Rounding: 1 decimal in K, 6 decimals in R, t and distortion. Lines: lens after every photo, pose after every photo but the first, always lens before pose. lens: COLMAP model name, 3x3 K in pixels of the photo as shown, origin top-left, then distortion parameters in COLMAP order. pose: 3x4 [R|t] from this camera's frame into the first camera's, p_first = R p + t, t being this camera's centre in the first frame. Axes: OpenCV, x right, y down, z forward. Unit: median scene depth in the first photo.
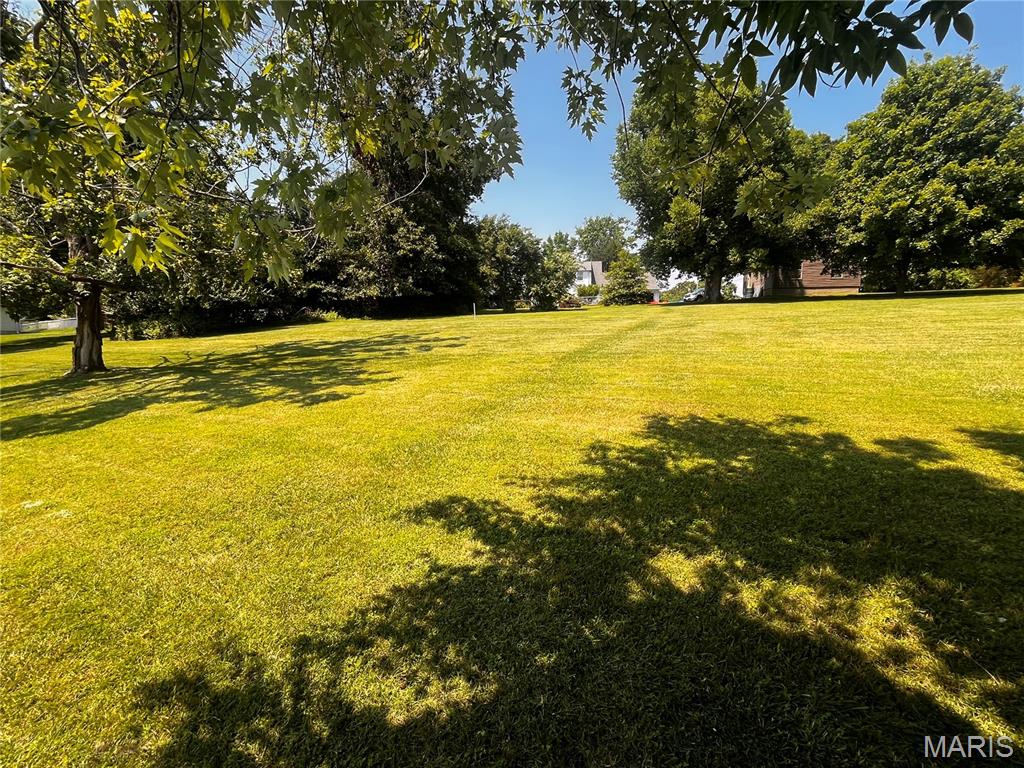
lens RADIAL K [[479.7, 0, 509.2], [0, 479.7, 386.4], [0, 0, 1]] dist [-0.005691, 0.002379]
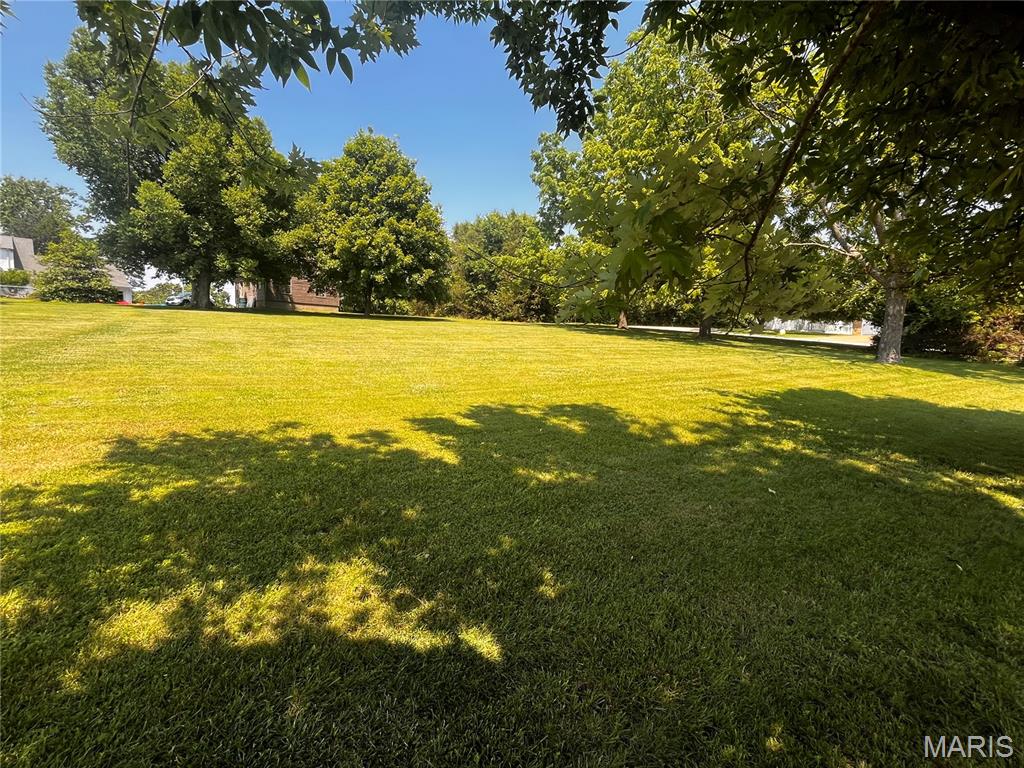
lens RADIAL K [[479.7, 0, 507.3], [0, 479.7, 387.5], [0, 0, 1]] dist [-0.005691, 0.002379]
pose [[0.574575, -0.045516, 0.817186, 0.007142], [0.062617, 0.997971, 0.011558, 0.001334], [-0.816053, 0.044529, 0.576259, 0.001719]]
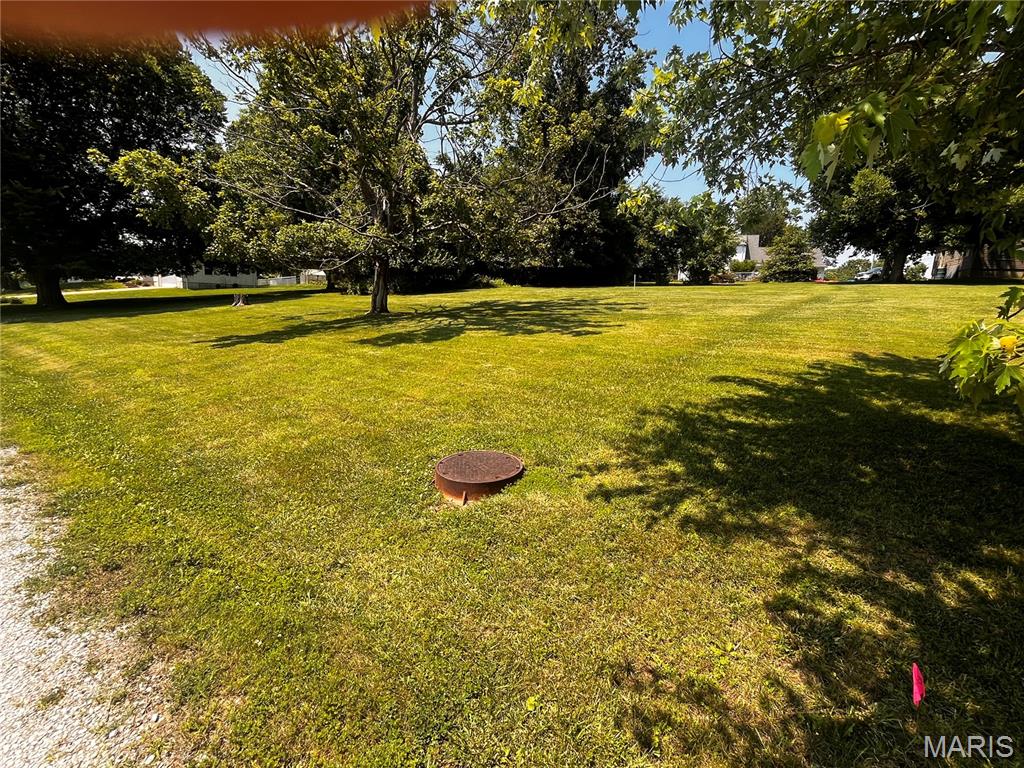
lens RADIAL K [[479.7, 0, 502.5], [0, 479.7, 387.8], [0, 0, 1]] dist [-0.005691, 0.002379]
pose [[0.962969, 0.091311, -0.253681, -0.067130], [-0.076432, 0.994759, 0.067923, 0.031353], [0.258553, -0.046018, 0.964900, -0.139157]]
